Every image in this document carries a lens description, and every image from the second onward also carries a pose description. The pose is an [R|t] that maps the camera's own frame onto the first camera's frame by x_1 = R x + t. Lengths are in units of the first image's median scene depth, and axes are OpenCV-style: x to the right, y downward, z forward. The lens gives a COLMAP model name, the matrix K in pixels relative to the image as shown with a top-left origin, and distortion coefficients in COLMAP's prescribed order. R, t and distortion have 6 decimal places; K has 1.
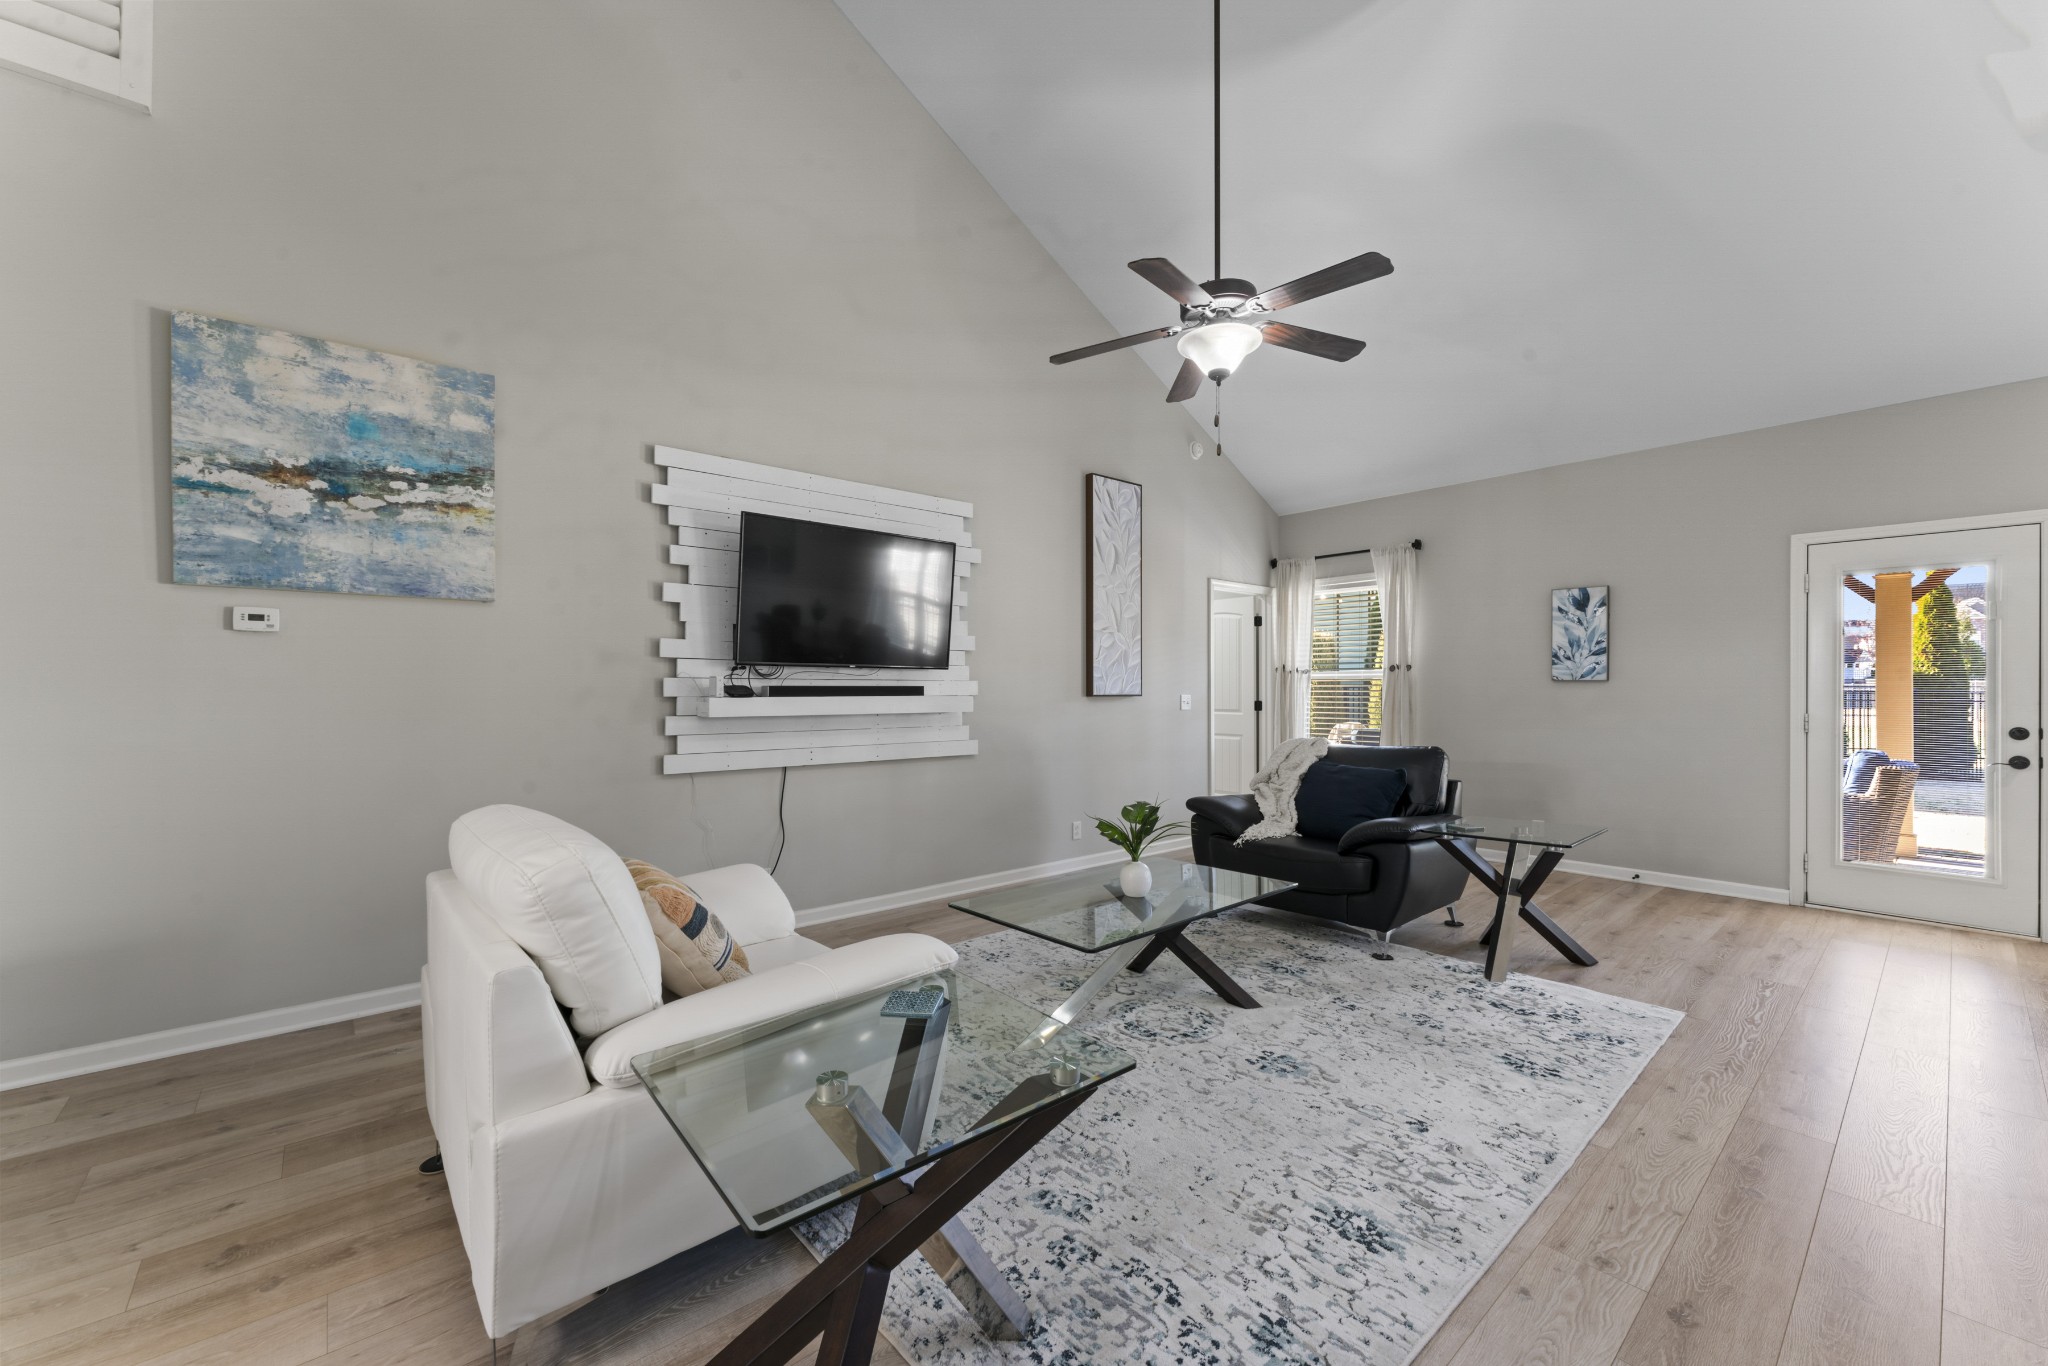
lens RADIAL K [[822.0, 0, 1013.0], [0, 822.0, 686.4], [0, 0, 1]] dist [-0.001170, 0.000014]
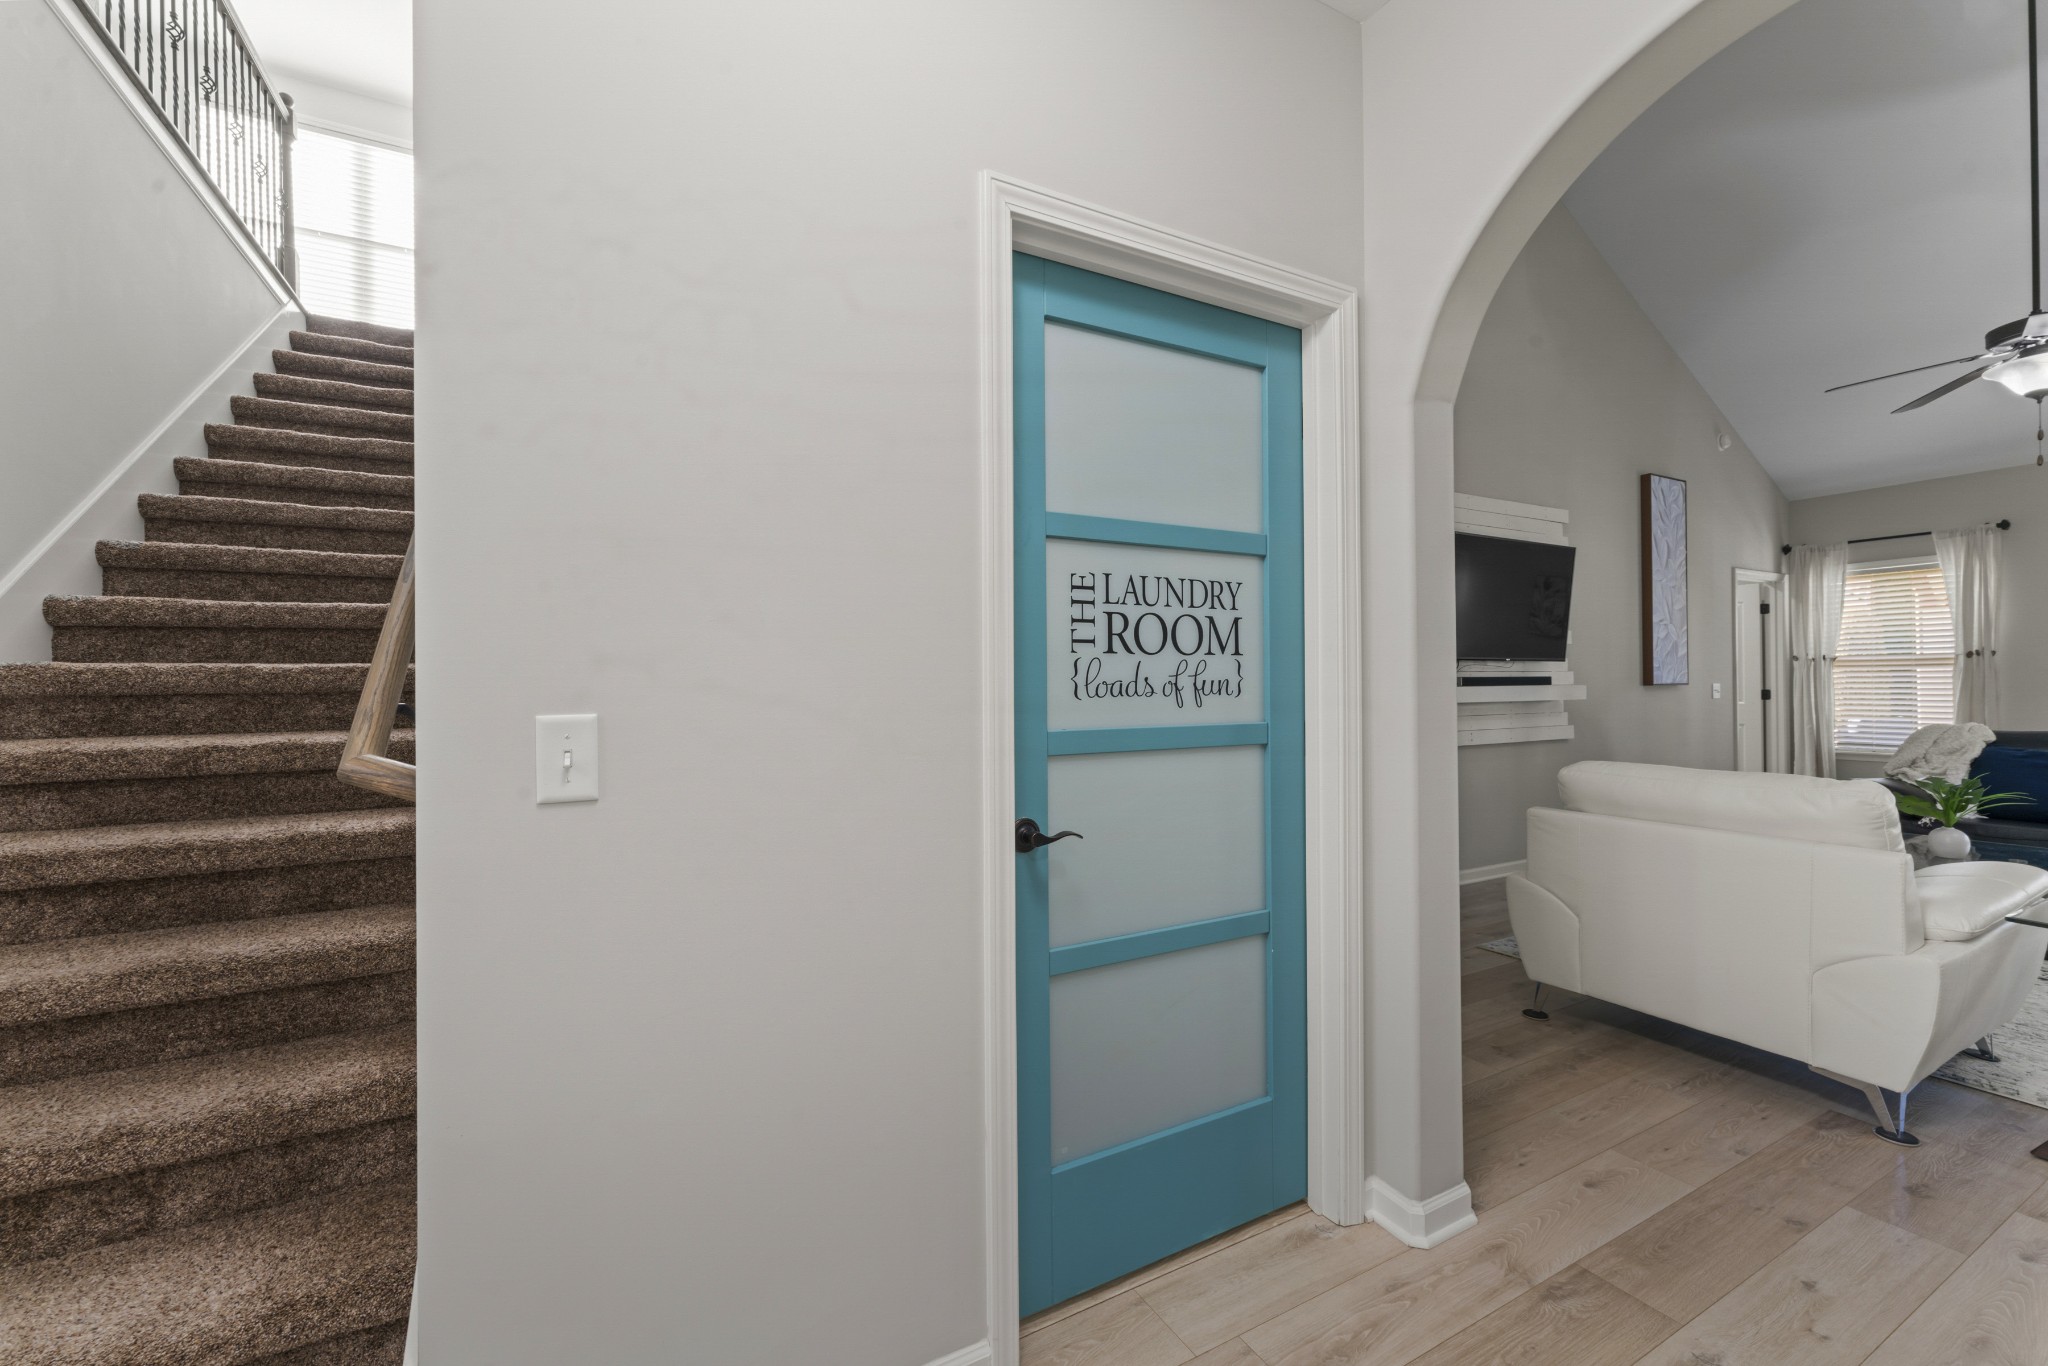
lens RADIAL K [[822.0, 0, 1026.7], [0, 822.0, 685.7], [0, 0, 1]] dist [-0.001170, 0.000014]
pose [[0.974212, -0.007631, -0.225505, -0.427163], [0.008962, 0.999948, 0.004877, 0.000095], [0.225456, -0.006772, 0.974230, -0.199104]]
